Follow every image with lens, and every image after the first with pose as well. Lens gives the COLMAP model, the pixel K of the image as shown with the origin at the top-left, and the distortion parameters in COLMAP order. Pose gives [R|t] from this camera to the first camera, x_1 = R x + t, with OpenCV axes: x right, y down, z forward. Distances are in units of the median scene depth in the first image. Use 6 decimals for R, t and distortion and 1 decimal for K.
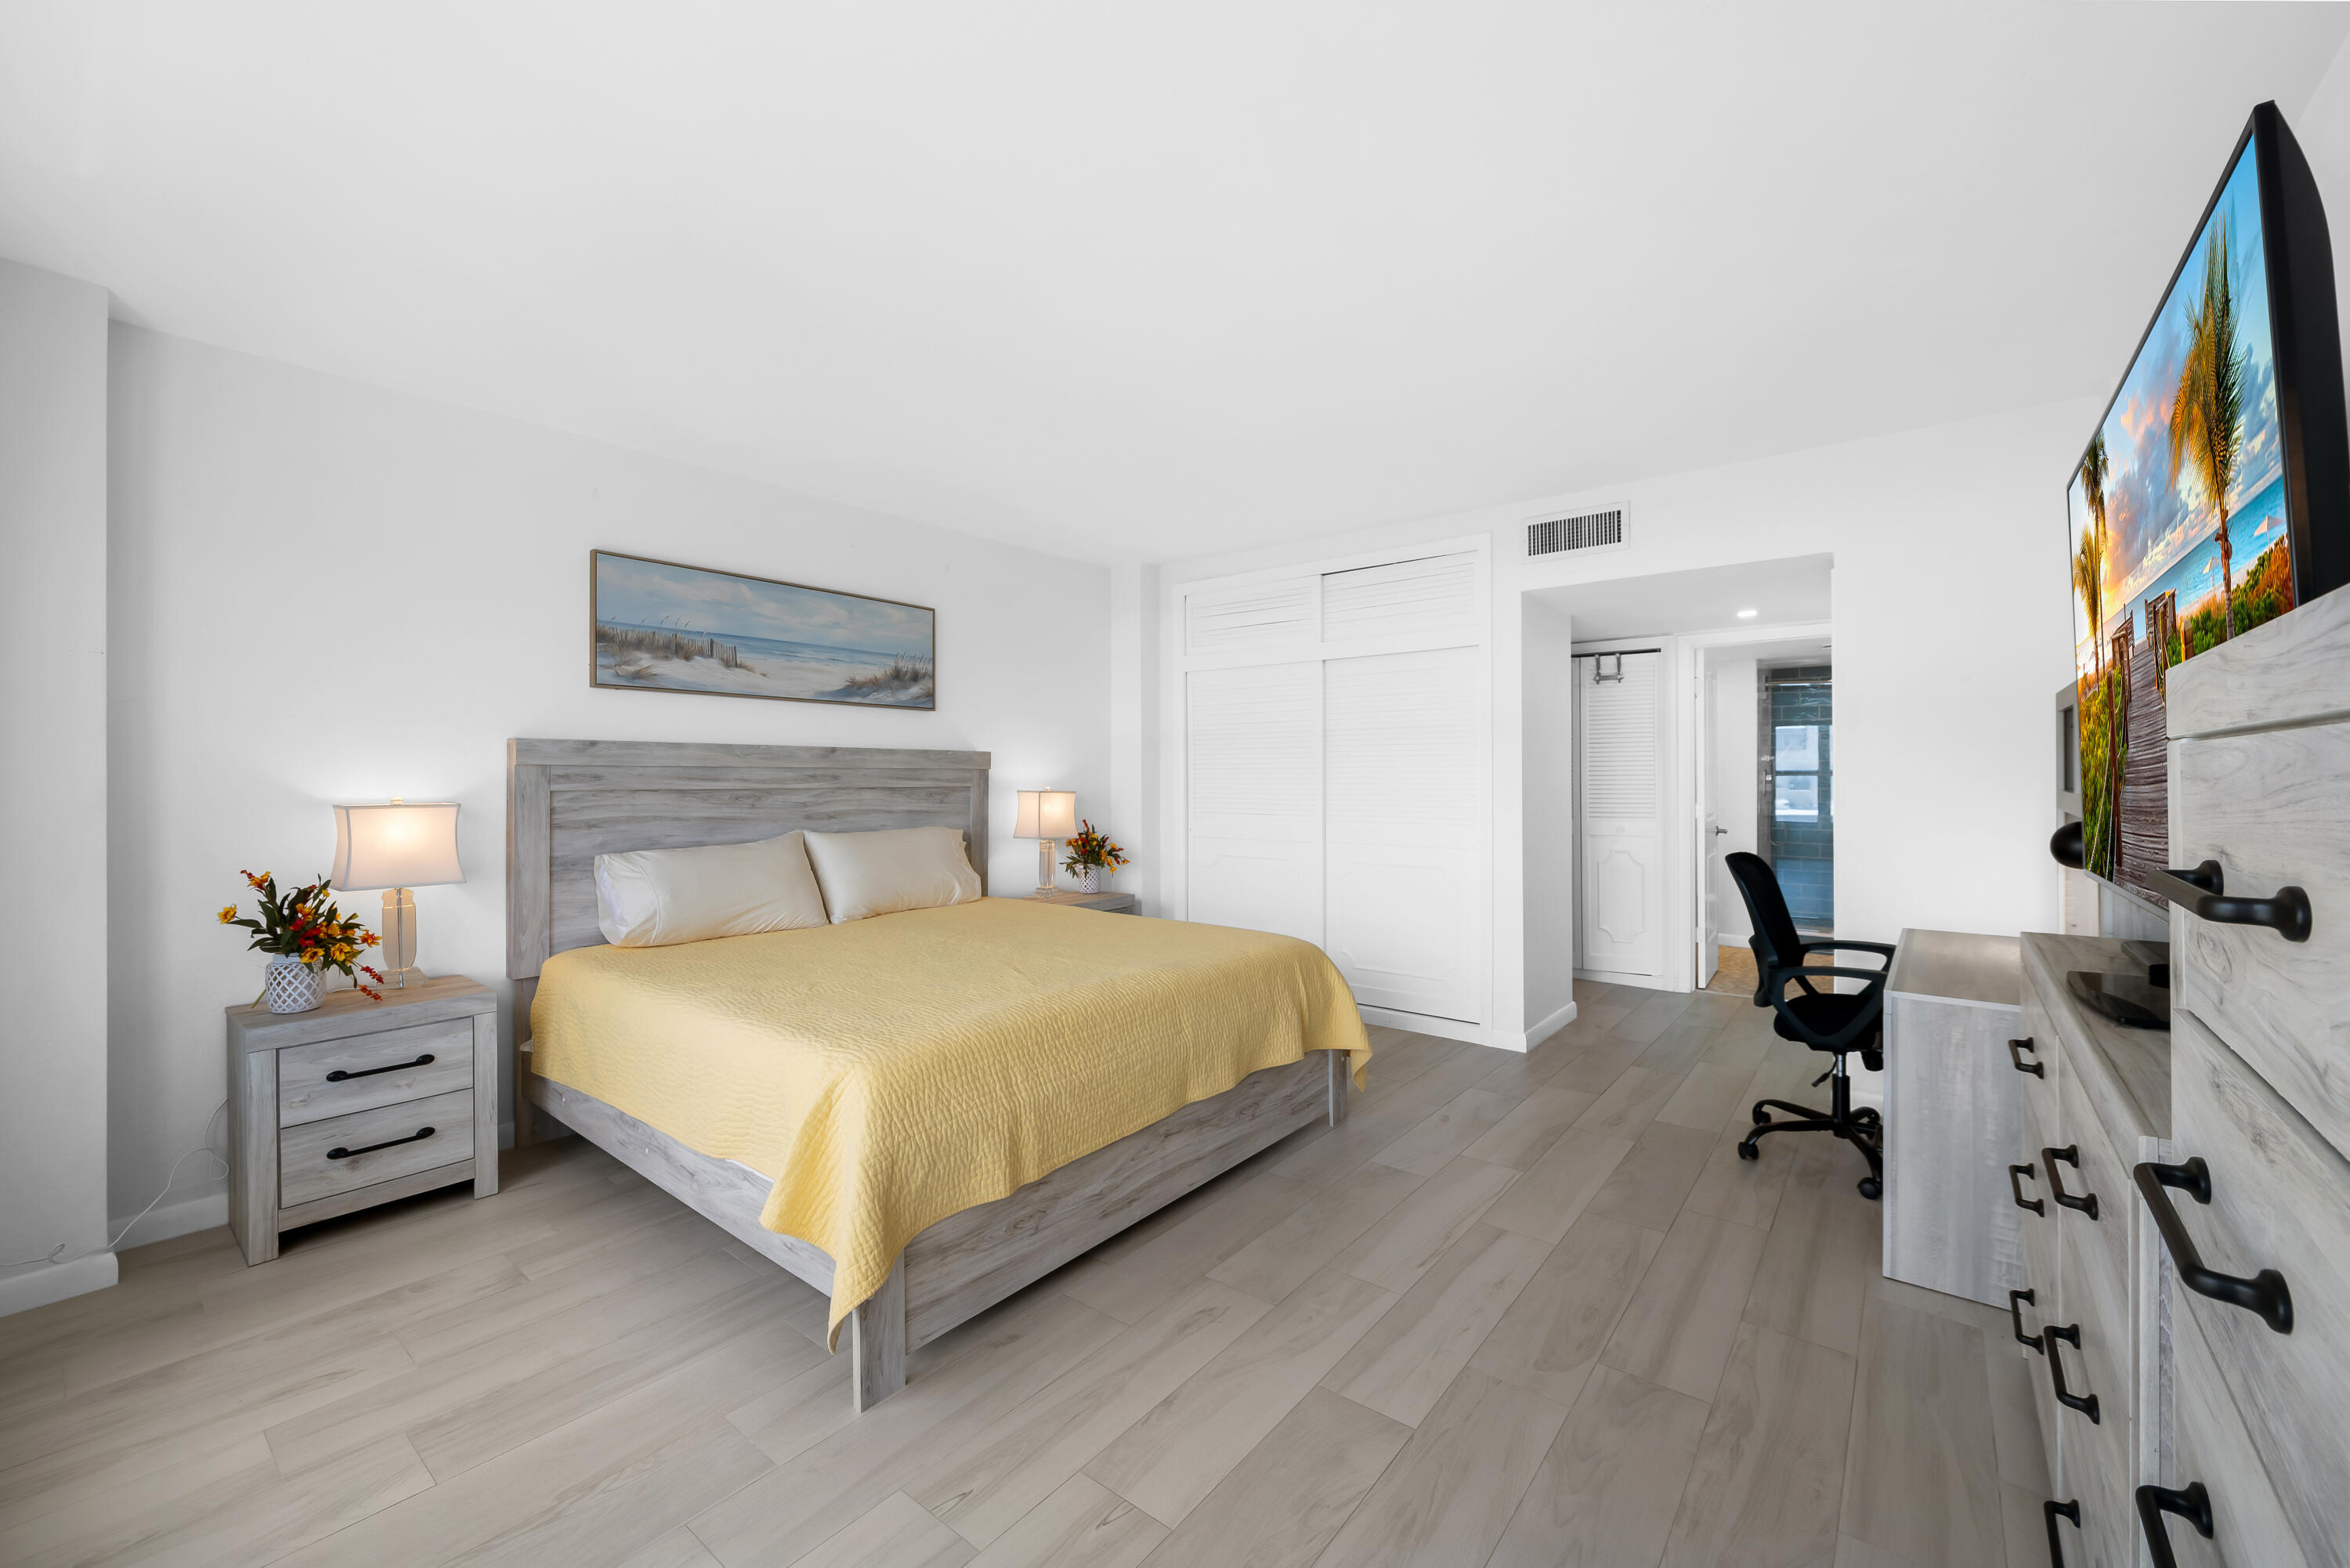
lens RADIAL K [[944.4, 0, 1183.8], [0, 944.4, 777.6], [0, 0, 1]] dist [0.000932, -0.003068]
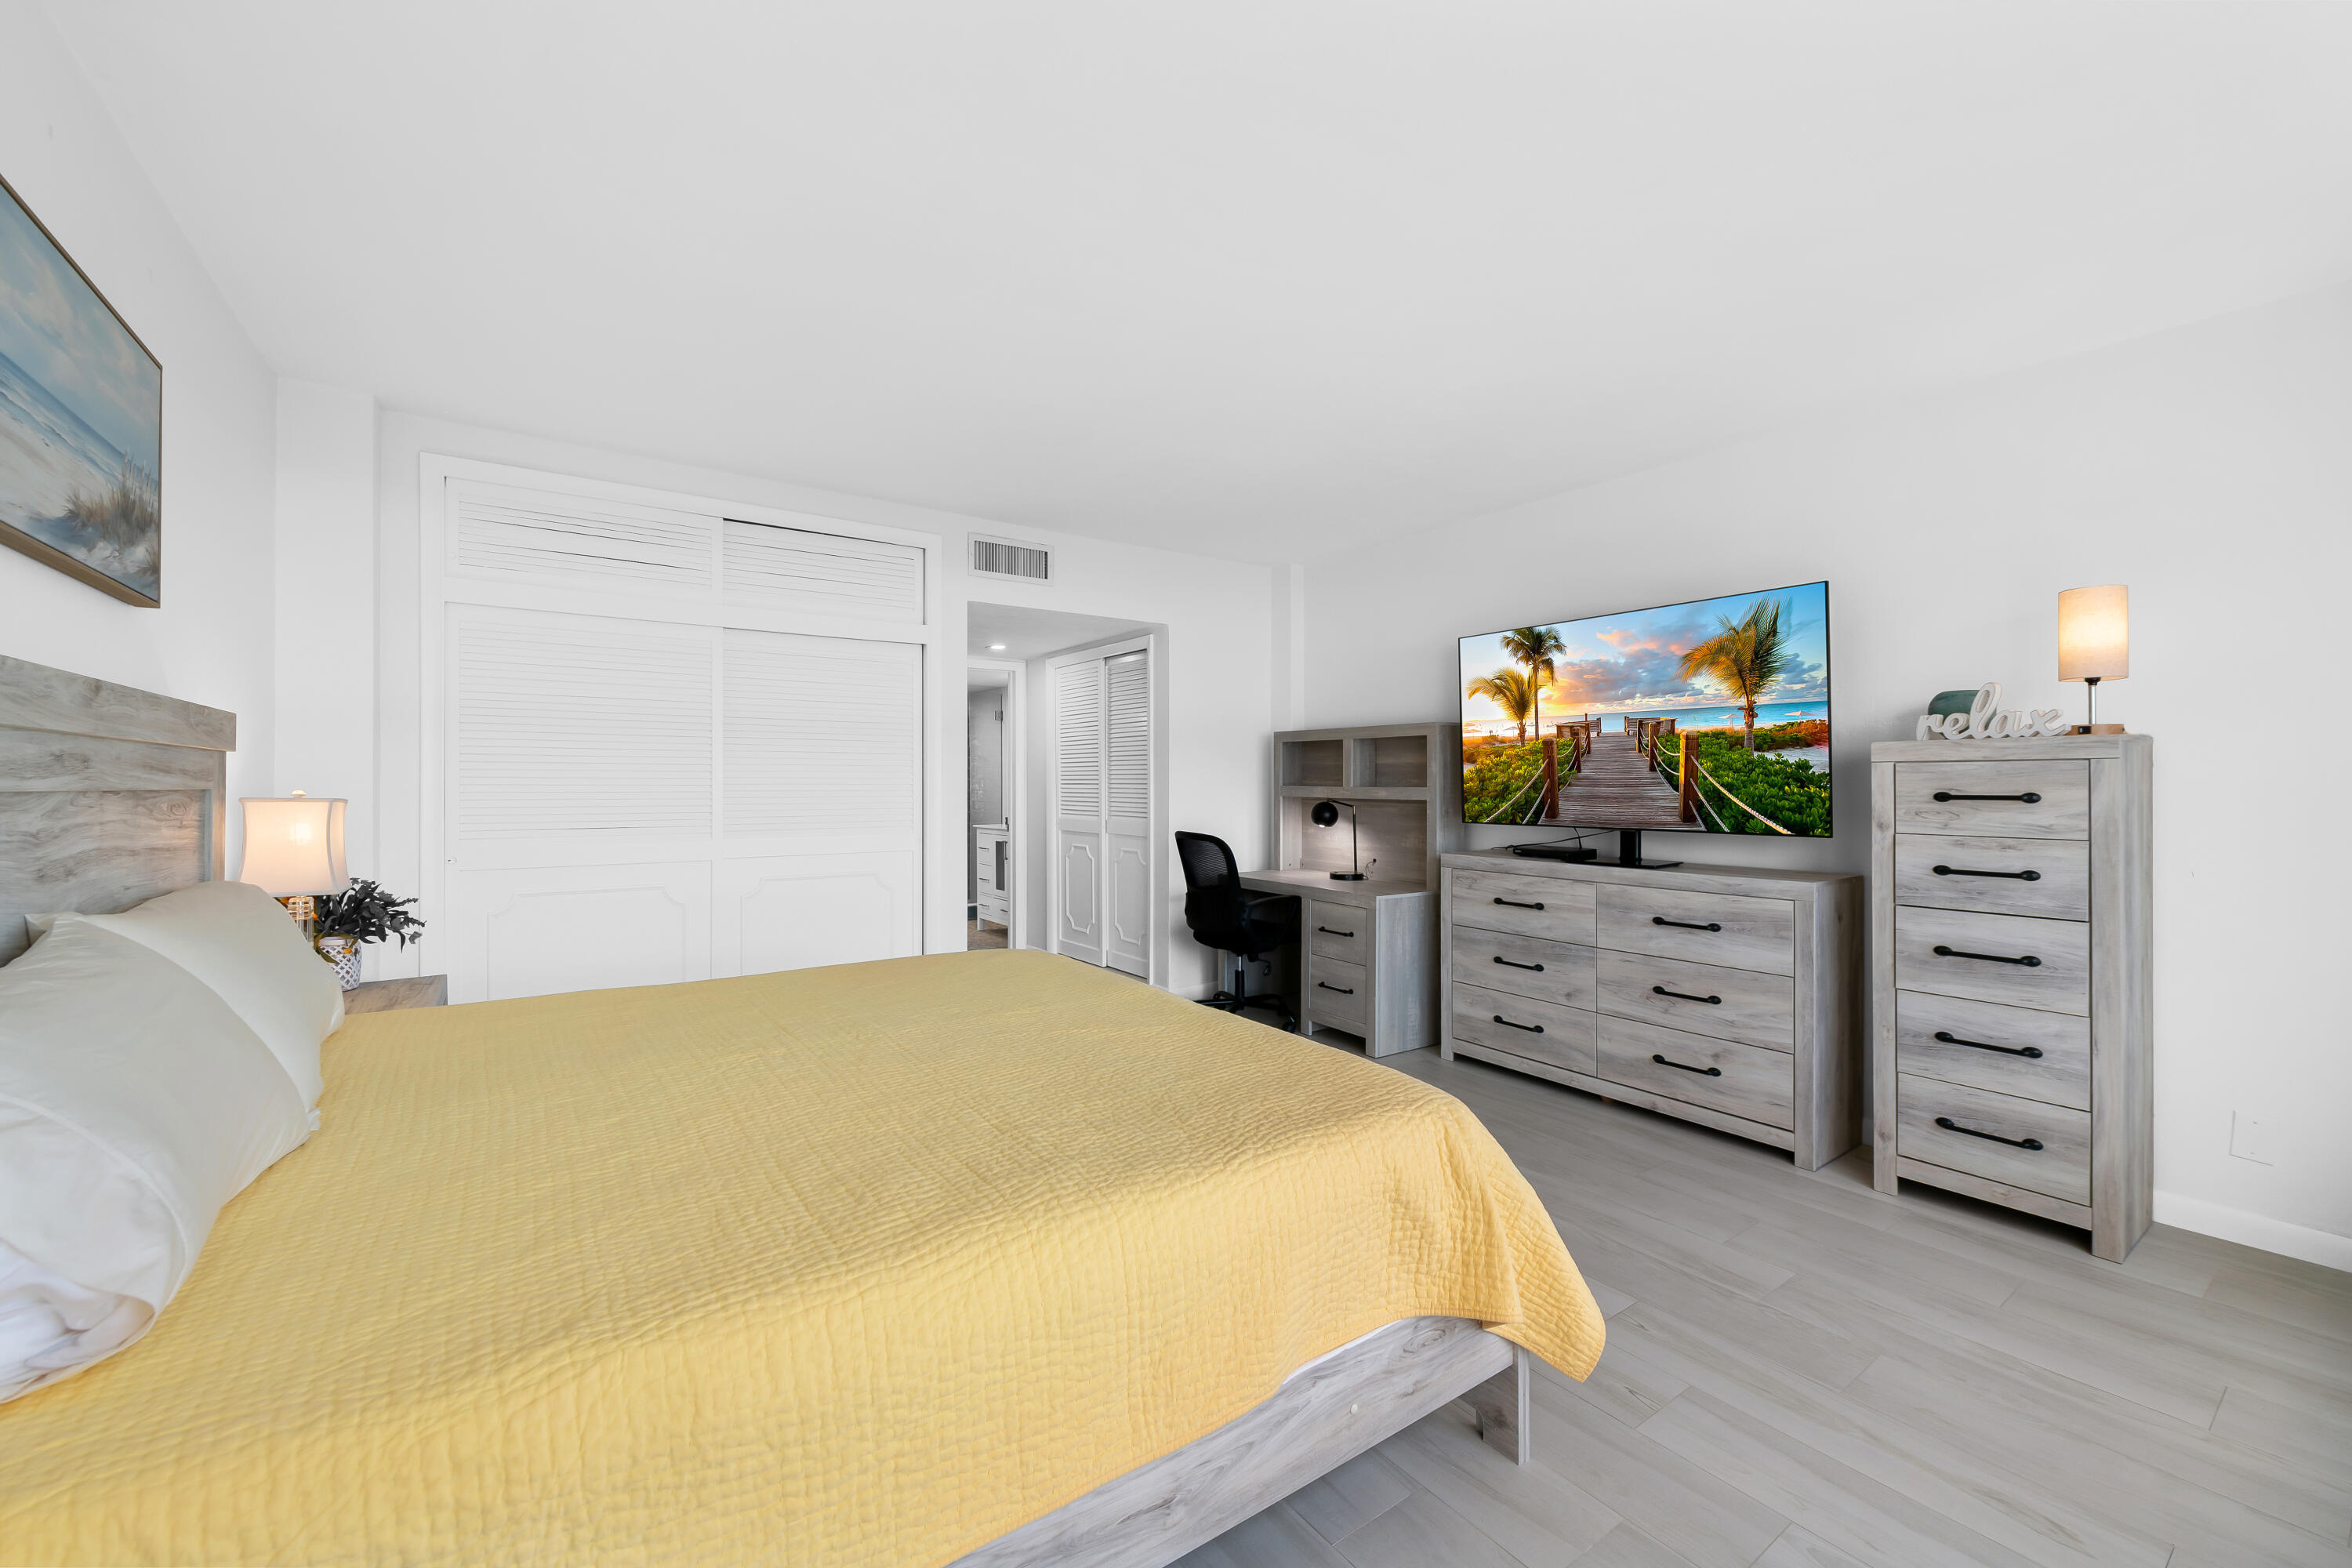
lens RADIAL K [[945.3, 0, 1163.7], [0, 945.3, 792.0], [0, 0, 1]] dist [0.000932, -0.003068]
pose [[0.273658, -0.008112, 0.961793, -0.604069], [-0.006131, 0.999929, 0.010178, 0.005117], [-0.961808, -0.008682, 0.273589, 0.500135]]
